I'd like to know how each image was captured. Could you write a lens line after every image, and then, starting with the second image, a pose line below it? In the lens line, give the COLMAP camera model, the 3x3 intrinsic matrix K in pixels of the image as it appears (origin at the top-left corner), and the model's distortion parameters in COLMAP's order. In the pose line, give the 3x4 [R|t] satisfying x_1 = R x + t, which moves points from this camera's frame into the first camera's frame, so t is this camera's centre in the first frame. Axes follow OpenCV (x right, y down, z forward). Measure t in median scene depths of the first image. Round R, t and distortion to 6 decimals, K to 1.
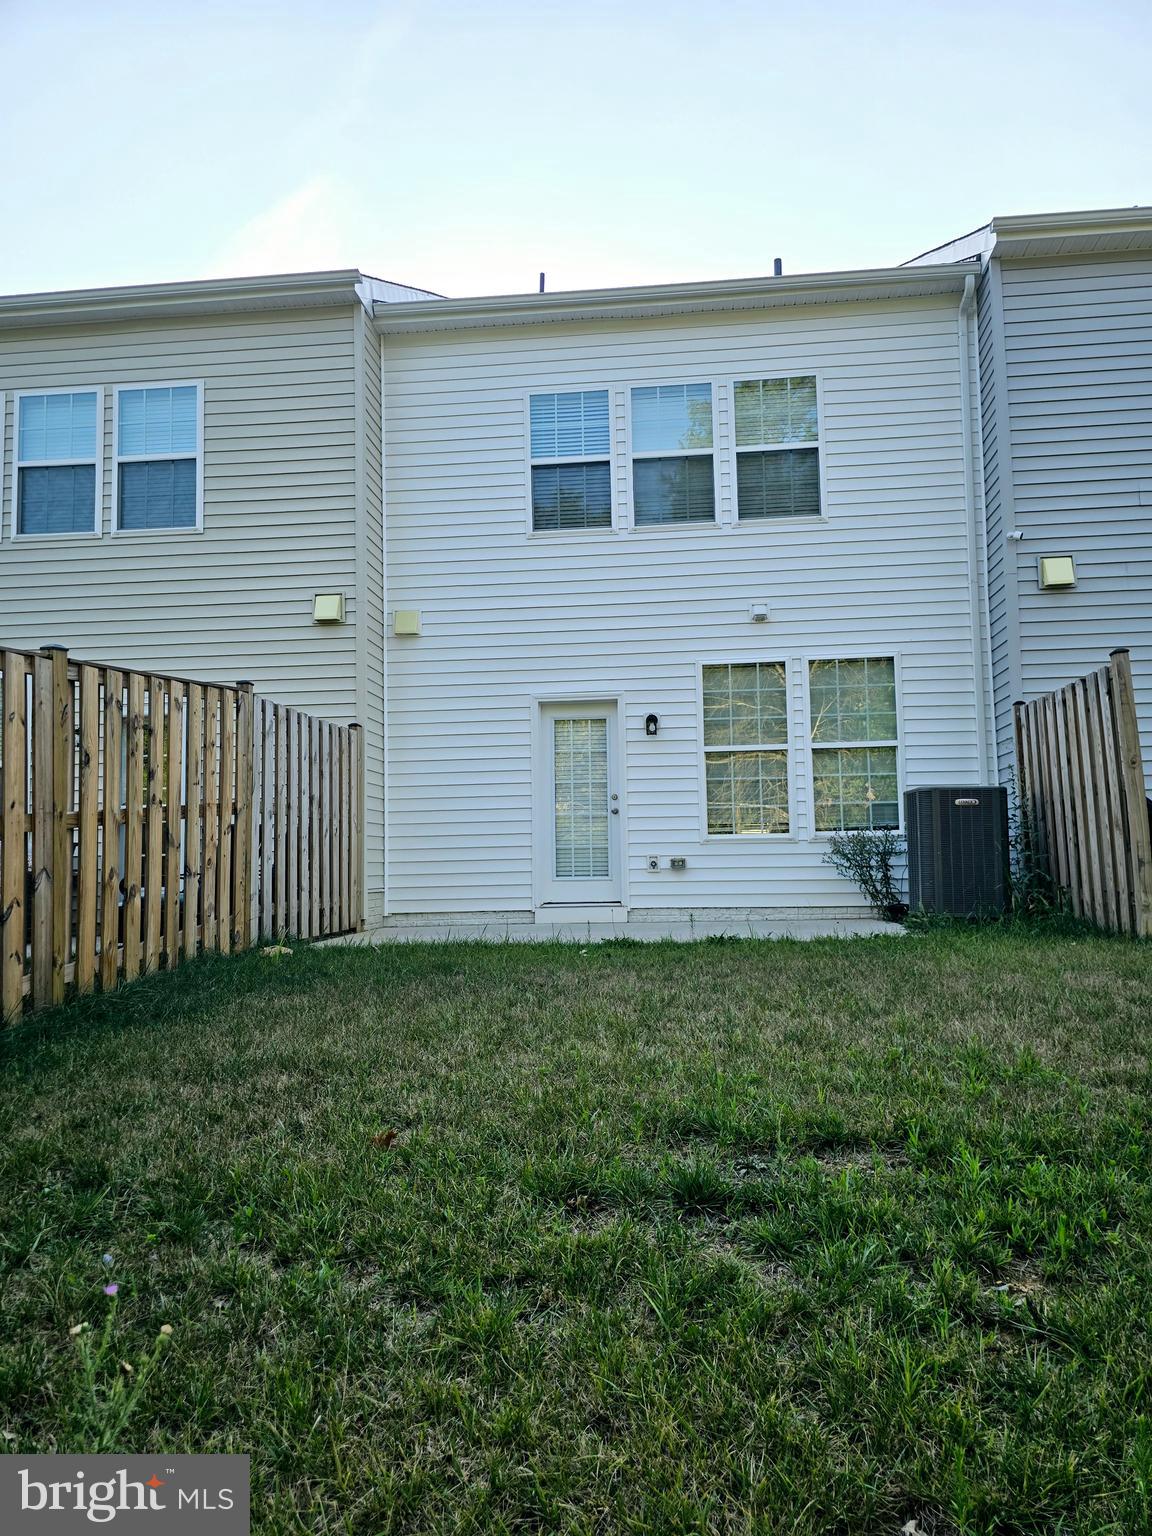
lens RADIAL K [[1036.3, 0, 602.7], [0, 1036.3, 770.4], [0, 0, 1]] dist [0.104080, -0.150014]
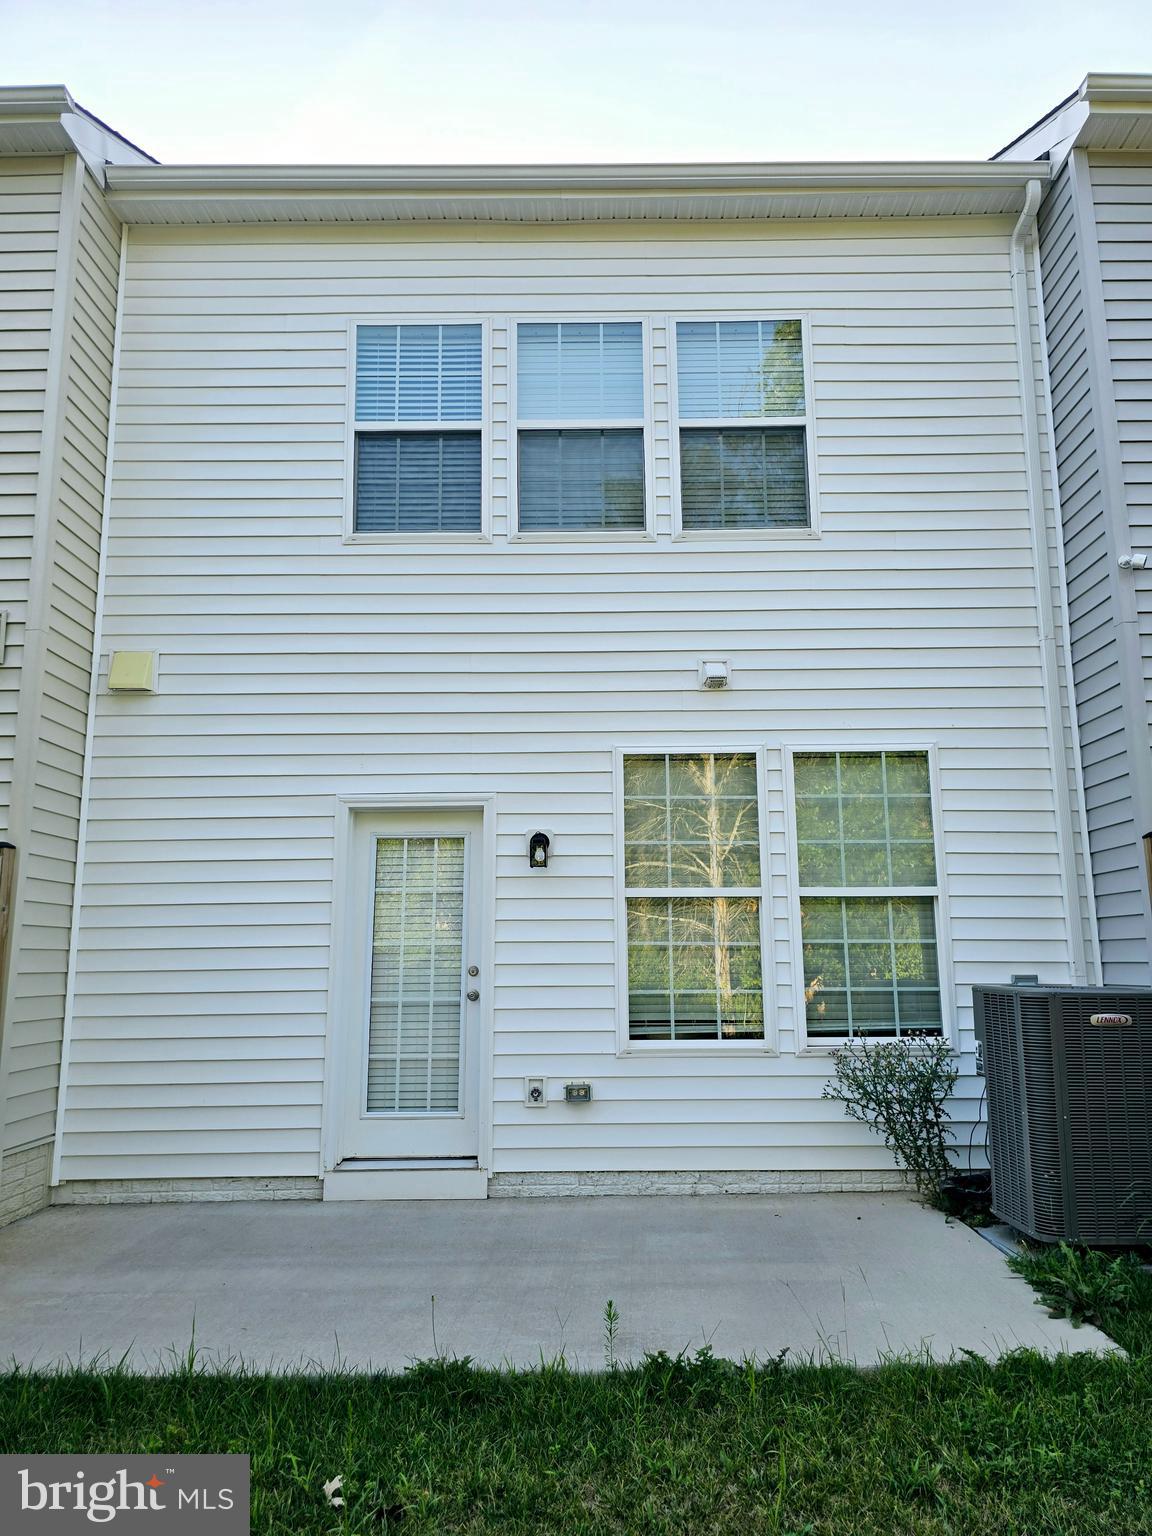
lens RADIAL K [[1036.3, 0, 602.7], [0, 1036.3, 770.4], [0, 0, 1]] dist [0.104080, -0.150014]
pose [[0.994703, 0.026241, 0.099389, 0.022995], [-0.017526, 0.996005, -0.087560, -0.038253], [-0.101290, 0.085354, 0.991189, 0.391986]]
